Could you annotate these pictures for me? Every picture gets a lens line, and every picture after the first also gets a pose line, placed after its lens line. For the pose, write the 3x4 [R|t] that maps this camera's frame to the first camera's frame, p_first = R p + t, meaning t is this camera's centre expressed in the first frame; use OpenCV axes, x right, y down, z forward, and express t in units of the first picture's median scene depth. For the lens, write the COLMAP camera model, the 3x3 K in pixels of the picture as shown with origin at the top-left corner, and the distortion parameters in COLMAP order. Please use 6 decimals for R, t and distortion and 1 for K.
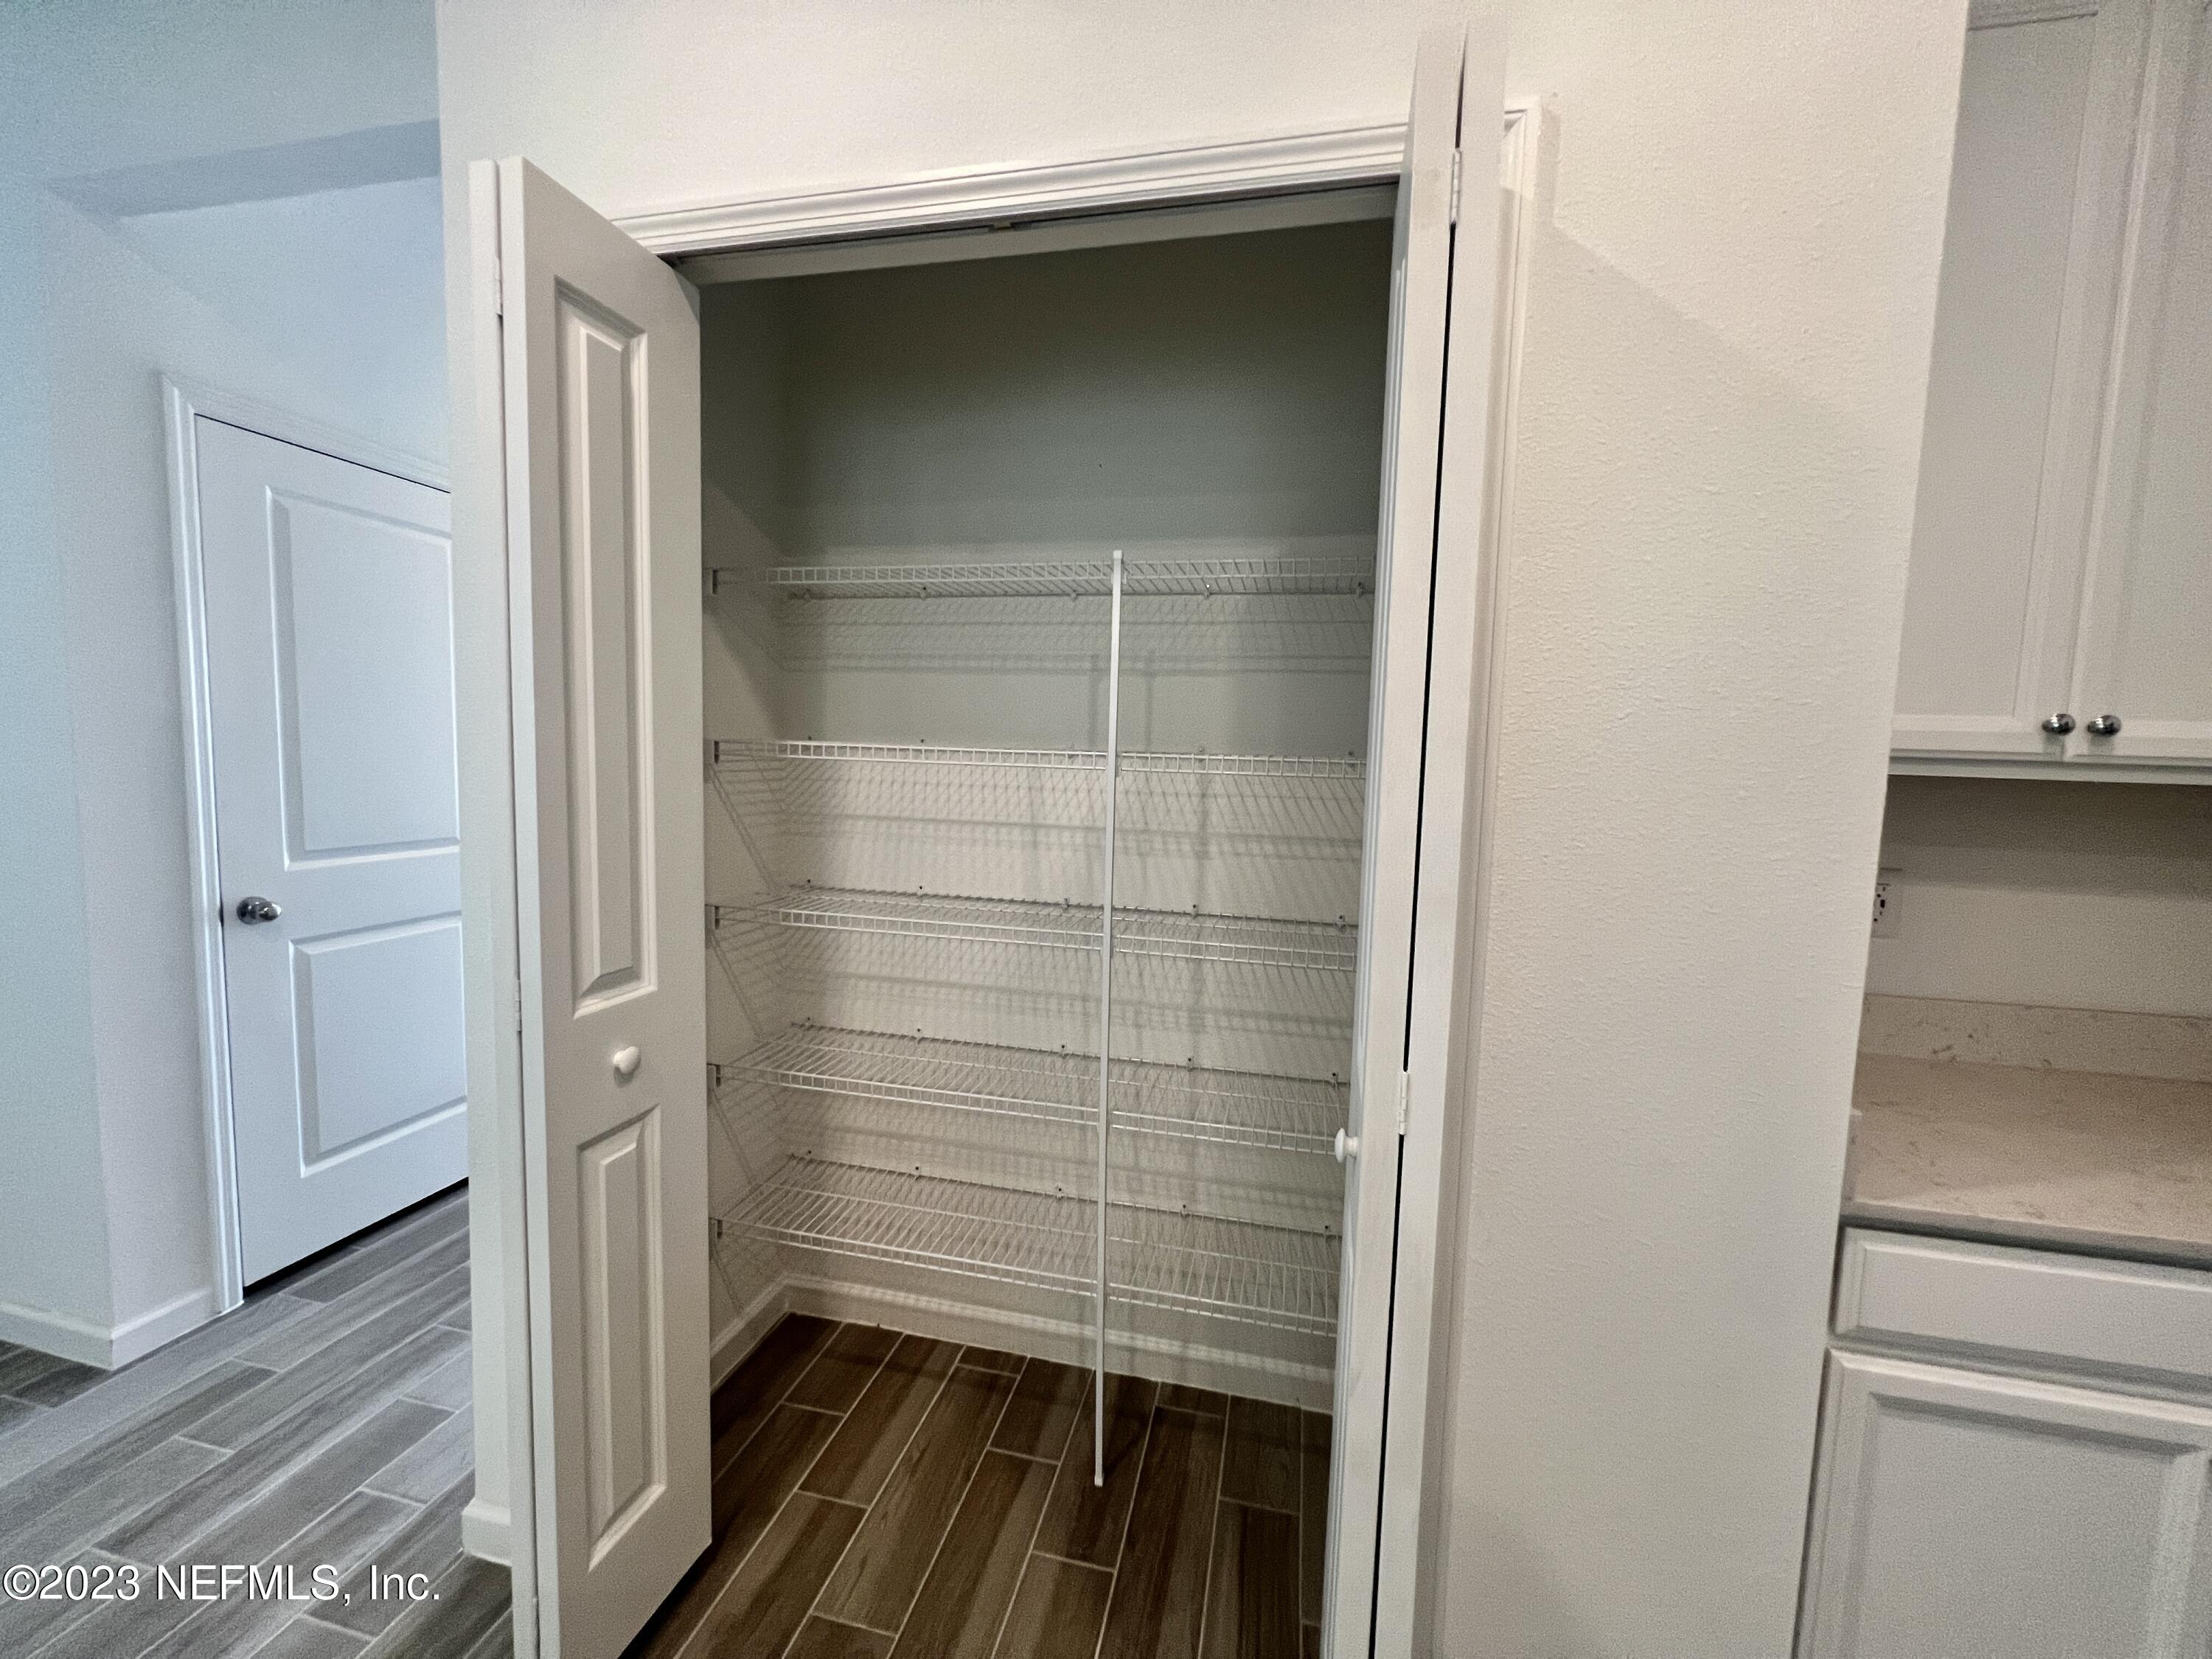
lens RADIAL K [[883.3, 0, 1104.3], [0, 883.3, 829.6], [0, 0, 1]] dist [-0.000808, 0.000044]
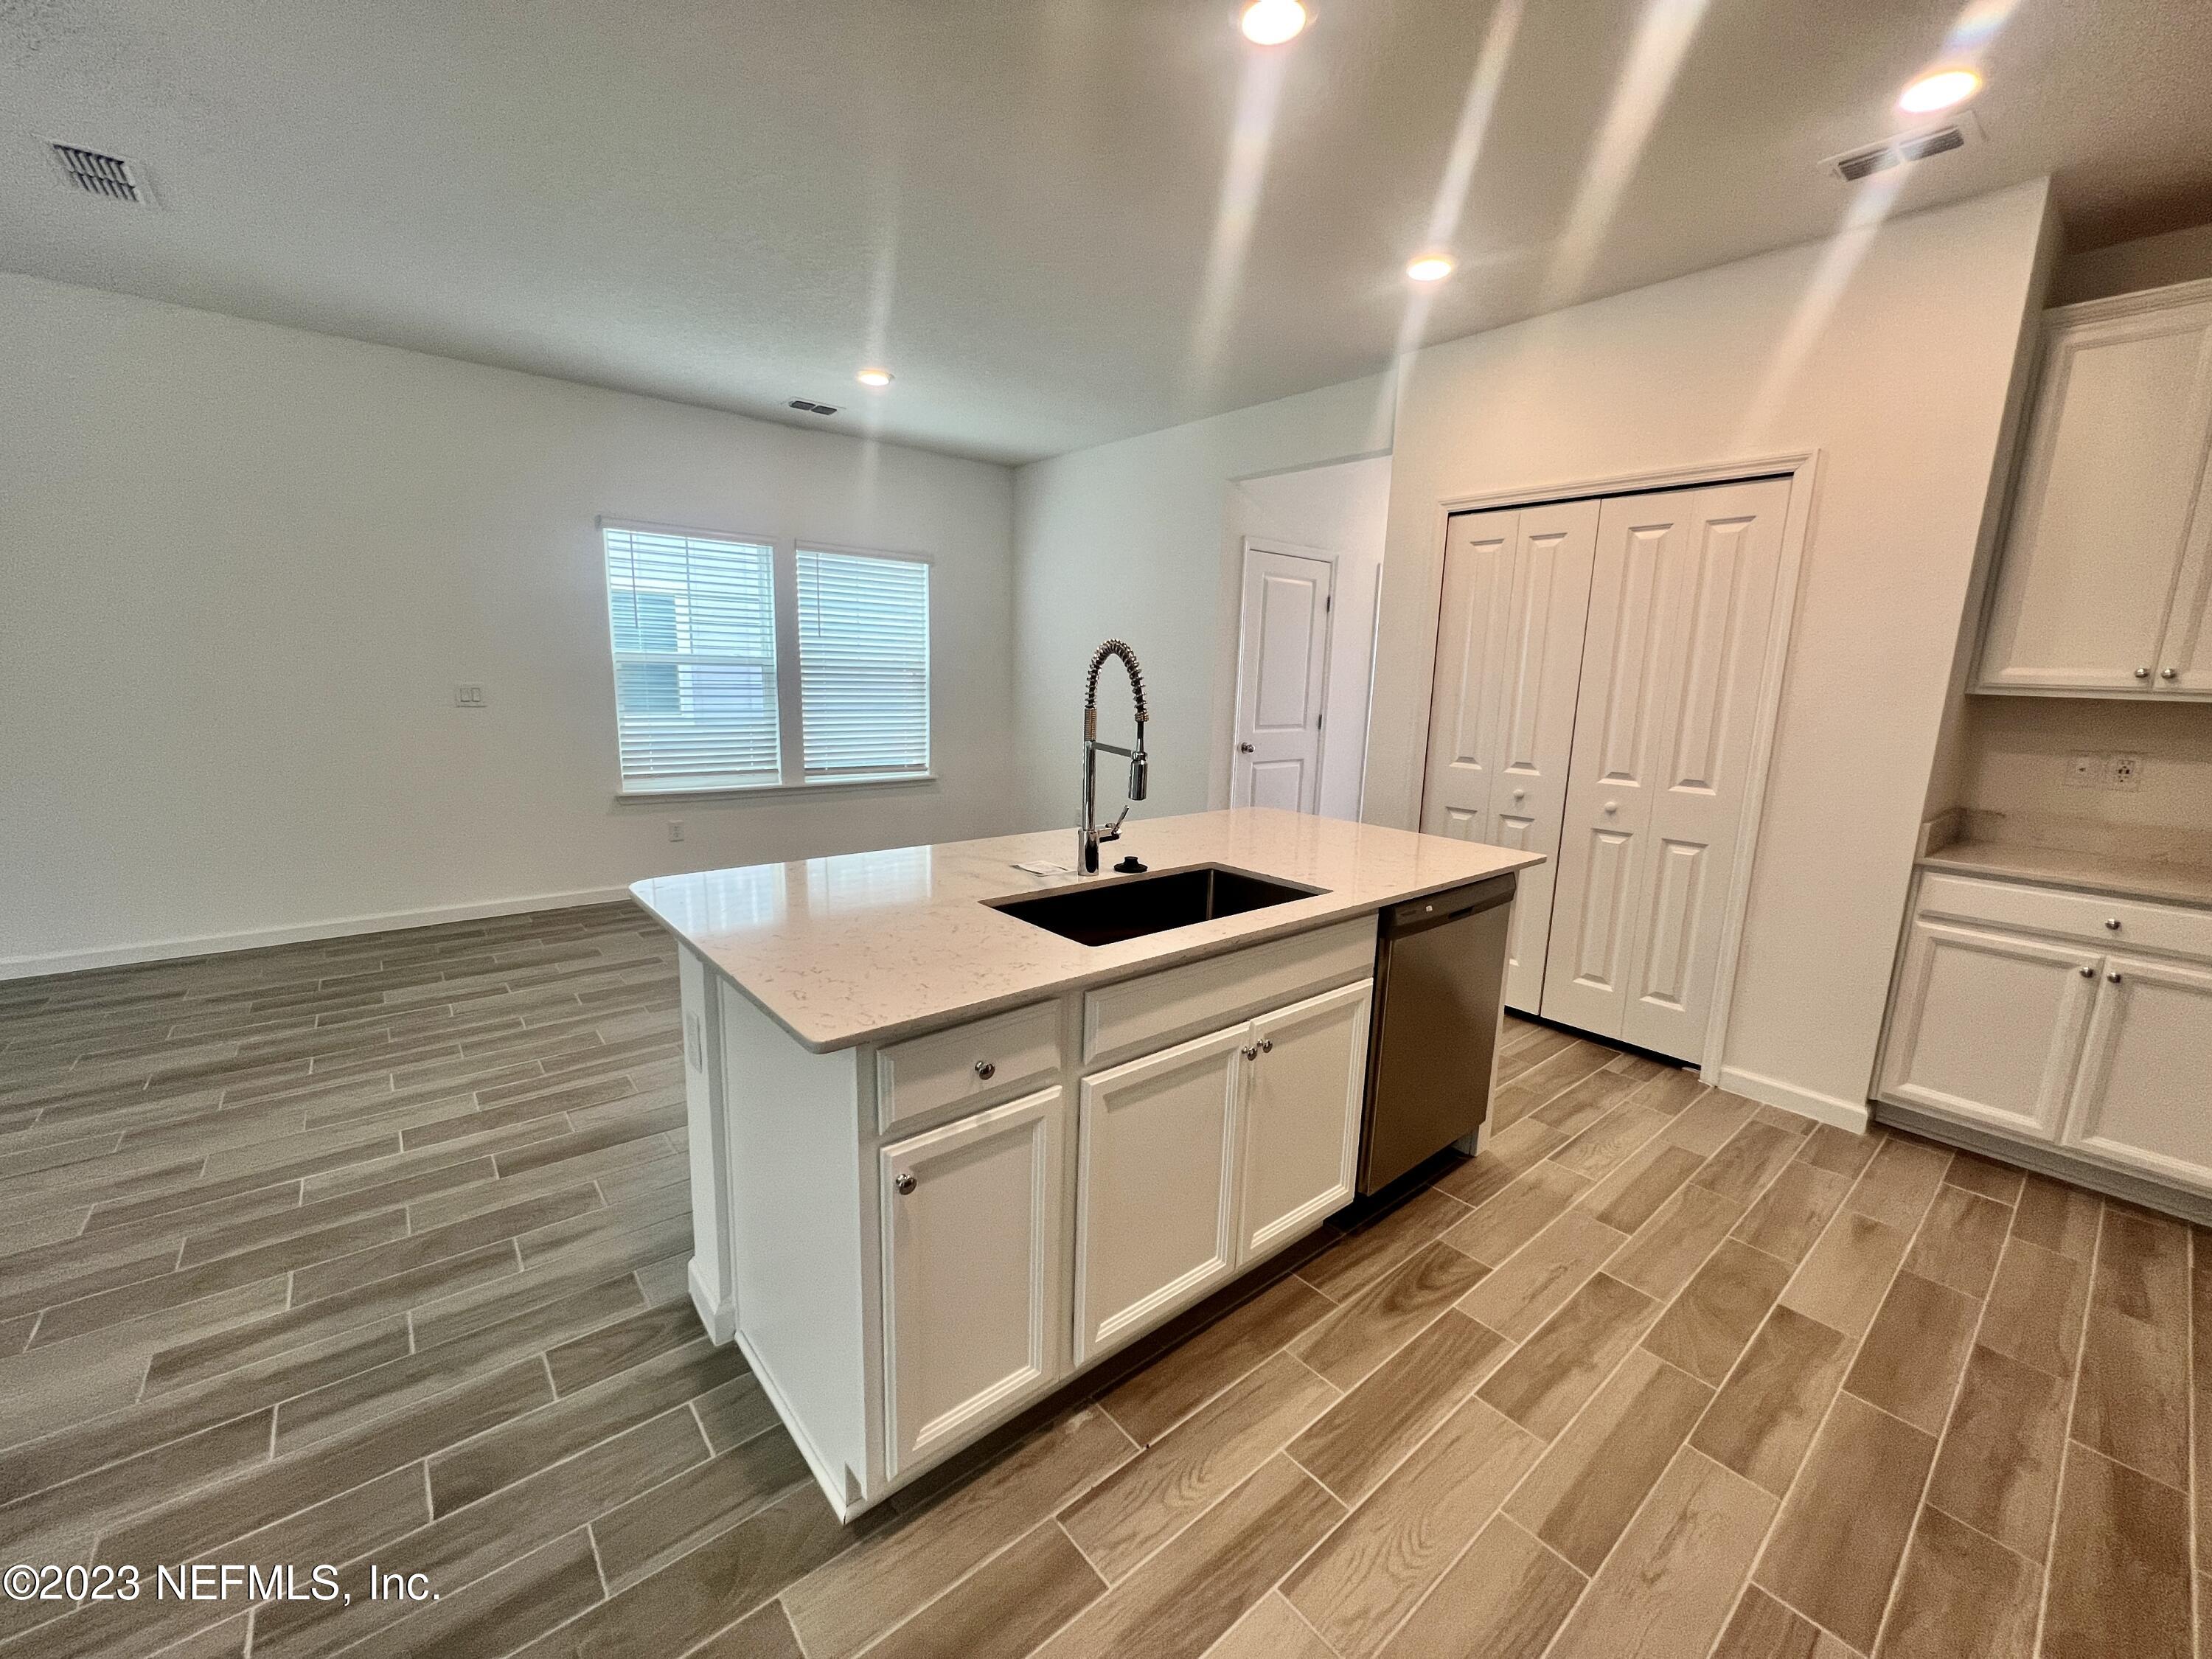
lens RADIAL K [[883.3, 0, 1104.3], [0, 883.3, 829.6], [0, 0, 1]] dist [-0.000808, 0.000044]
pose [[0.796432, 0.102985, -0.595894, 0.393380], [-0.059524, 0.993957, 0.092225, 0.202173], [0.601792, -0.037981, 0.797750, -2.162665]]
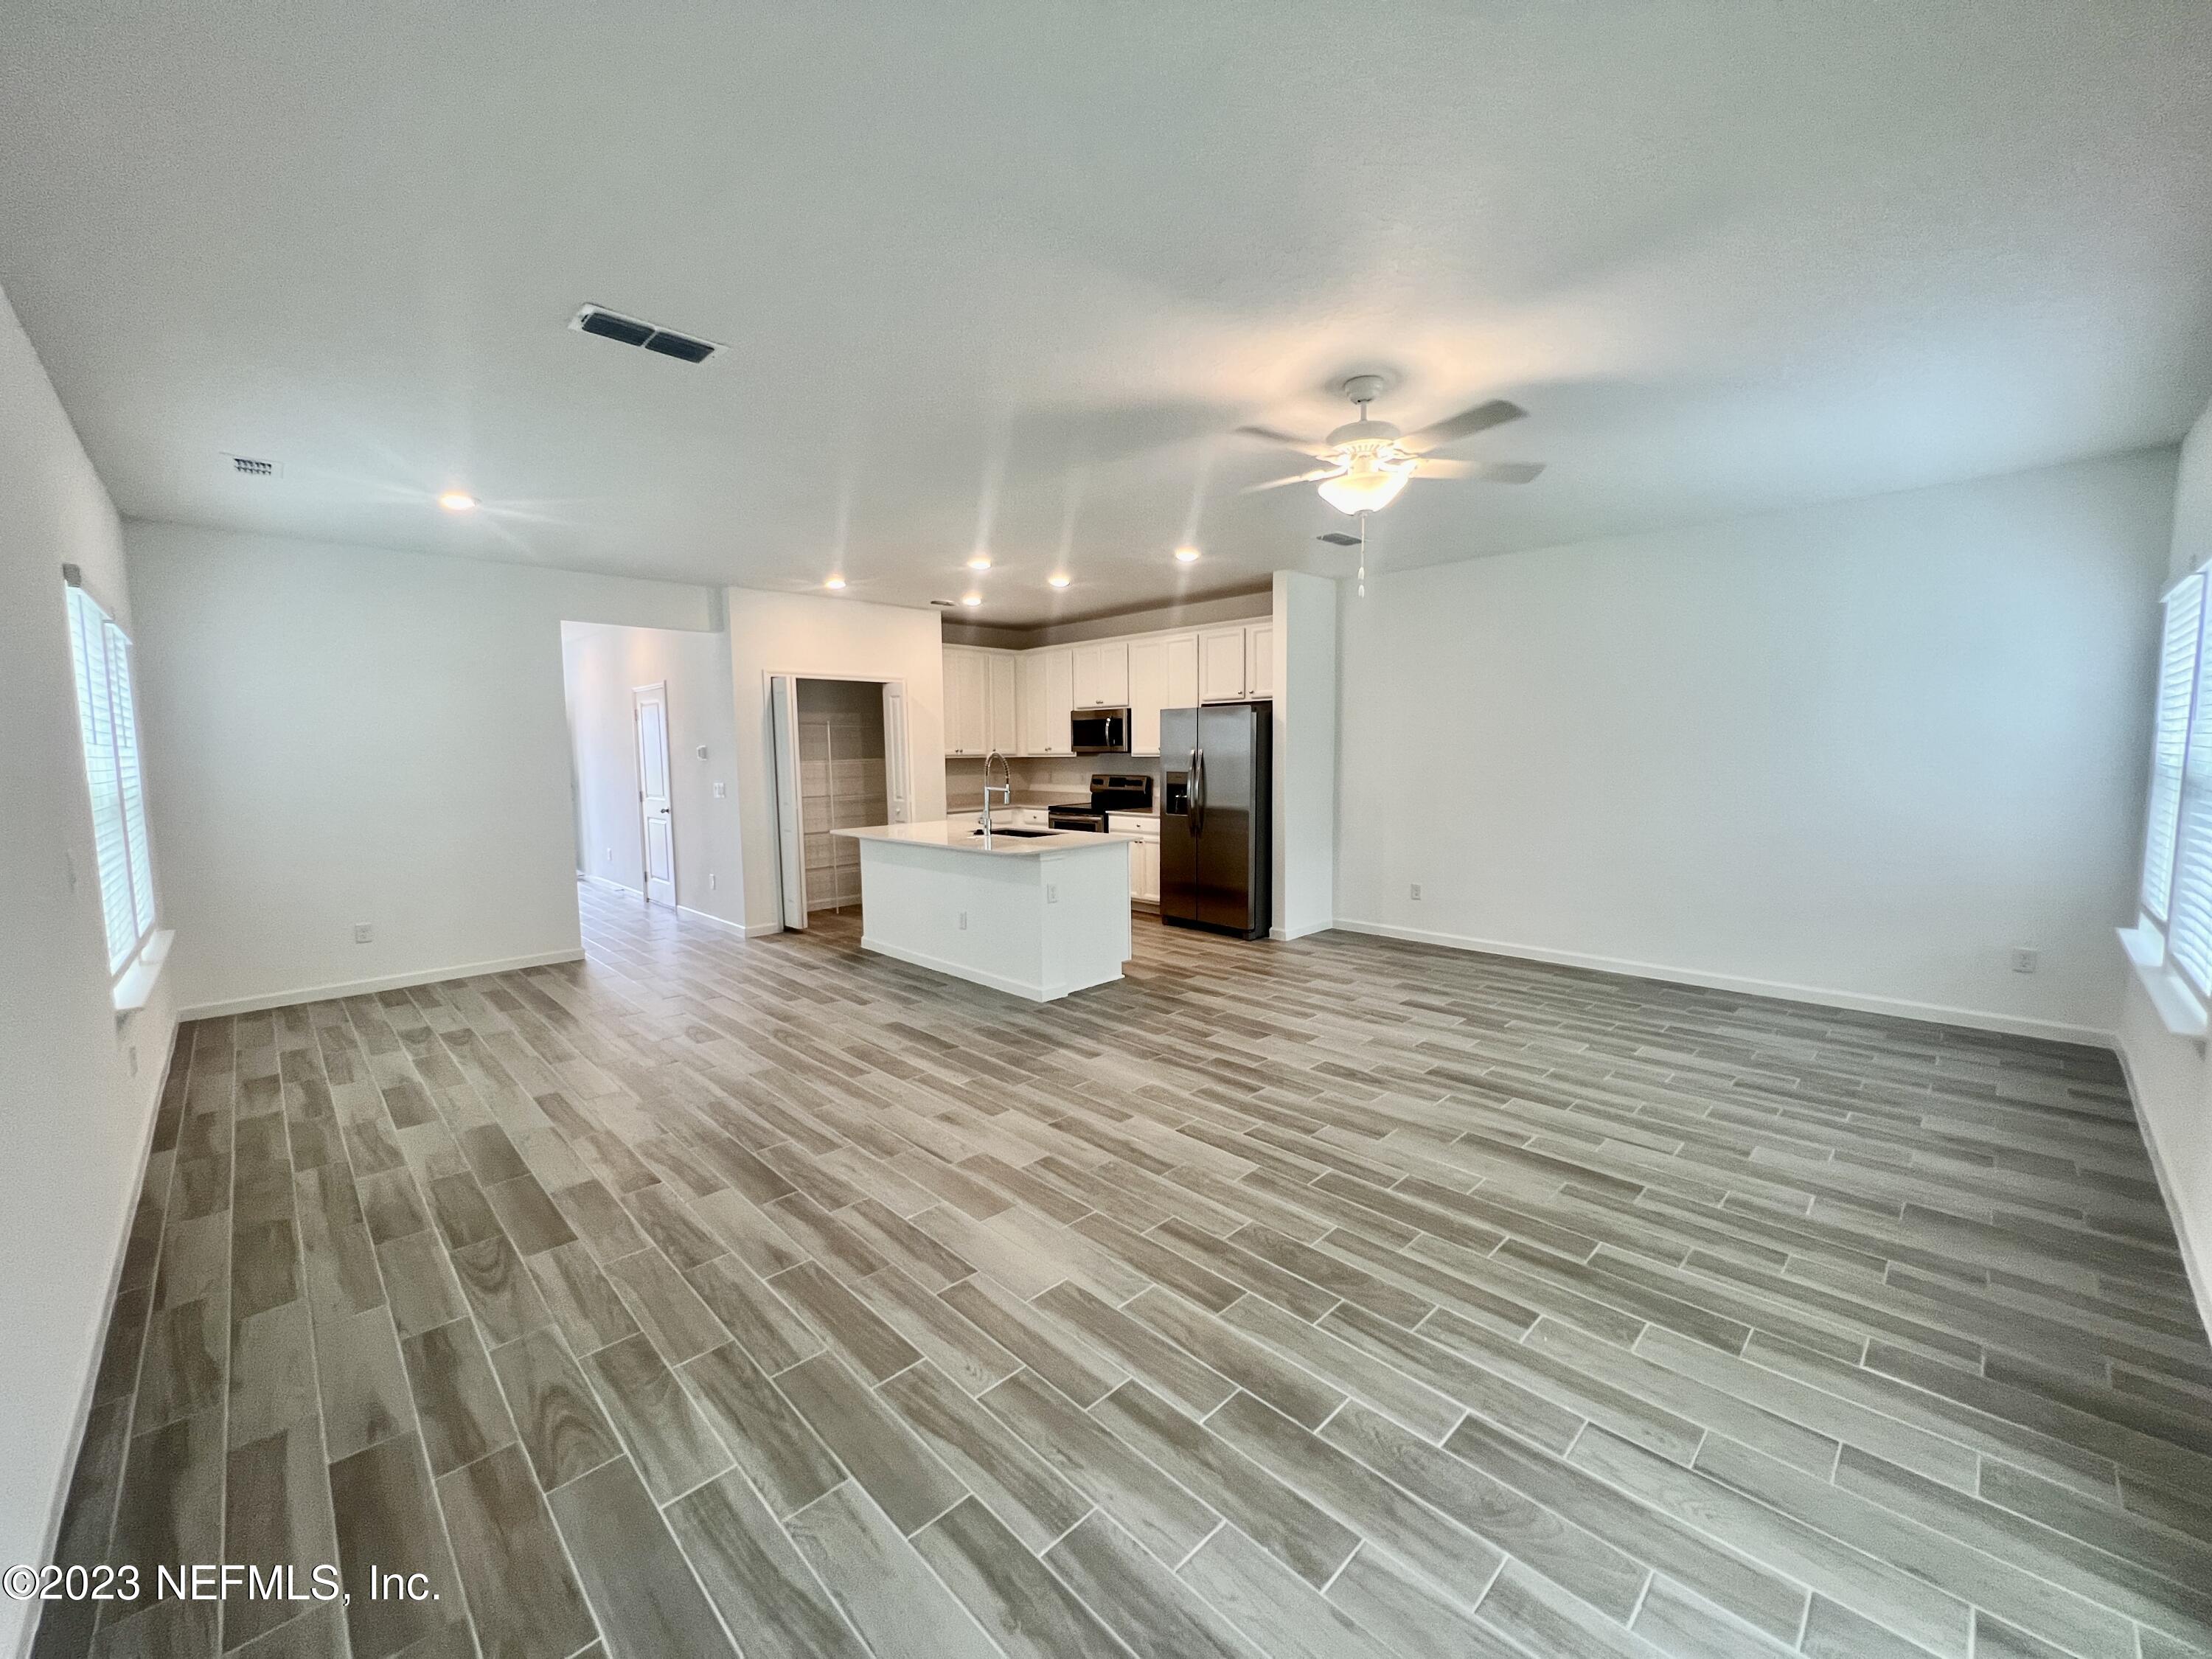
lens RADIAL K [[886.5, 0, 1106.0], [0, 886.5, 829.5], [0, 0, 1]] dist [-0.000398, -0.000094]
pose [[0.537853, -0.114468, 0.835231, -4.442675], [0.104486, 0.992151, 0.068689, 0.155541], [-0.836538, 0.050326, 0.545592, -3.991810]]
